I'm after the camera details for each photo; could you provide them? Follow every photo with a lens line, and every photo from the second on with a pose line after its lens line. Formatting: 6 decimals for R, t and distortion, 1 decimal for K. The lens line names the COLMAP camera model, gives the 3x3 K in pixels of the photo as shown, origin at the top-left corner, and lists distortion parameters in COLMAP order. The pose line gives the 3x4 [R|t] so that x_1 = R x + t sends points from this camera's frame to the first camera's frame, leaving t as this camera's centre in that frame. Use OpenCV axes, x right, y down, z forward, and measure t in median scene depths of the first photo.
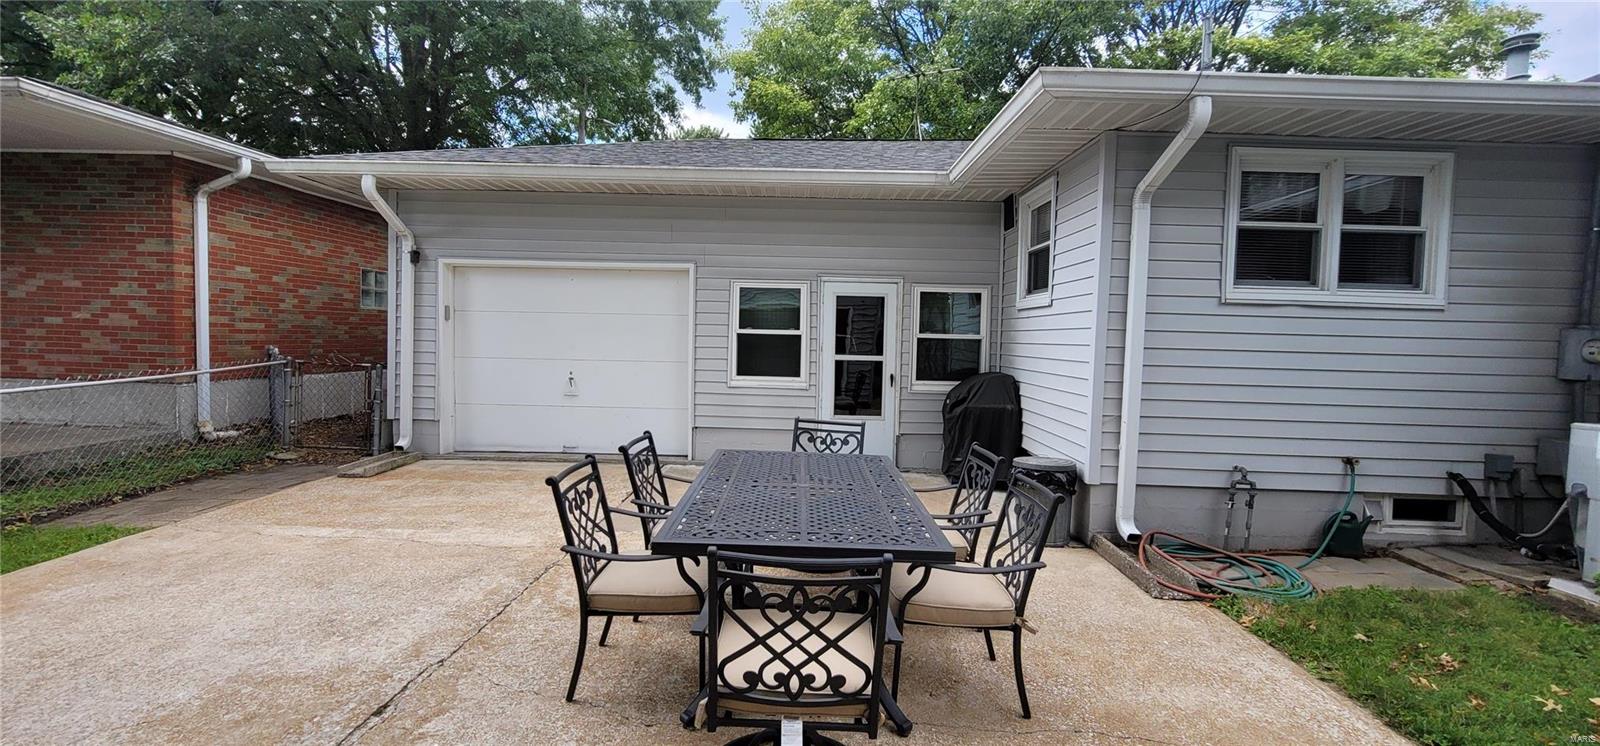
lens RADIAL K [[653.4, 0, 800.0], [0, 653.4, 373.0], [0, 0, 1]] dist [-0.001543, -0.000103]
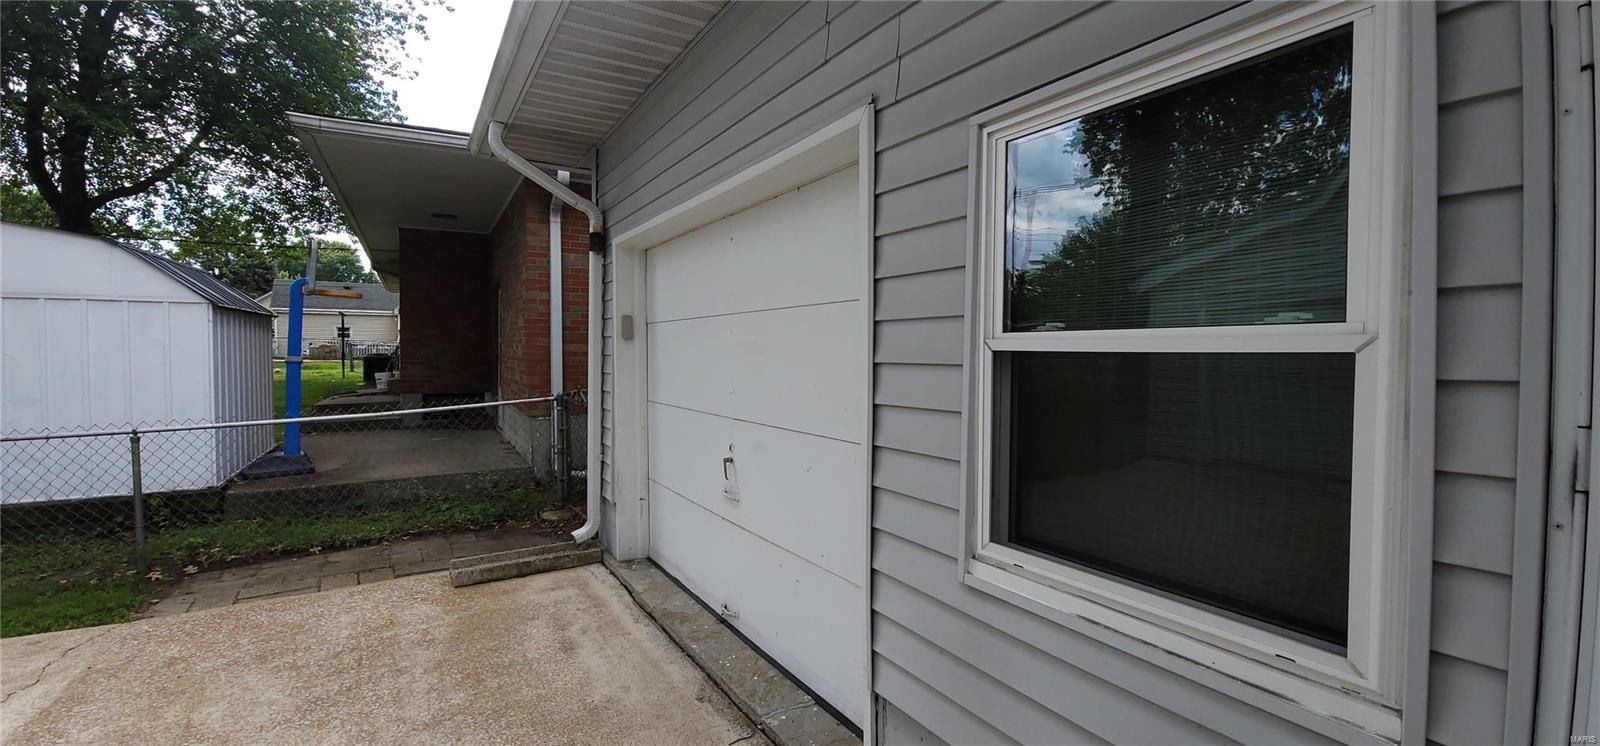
lens RADIAL K [[653.4, 0, 800.0], [0, 653.4, 373.0], [0, 0, 1]] dist [-0.001543, -0.000103]
pose [[0.529050, 0.007599, -0.848557, 0.057133], [-0.041206, 0.999010, -0.016745, -0.047024], [0.847590, 0.043824, 0.528839, 0.824291]]
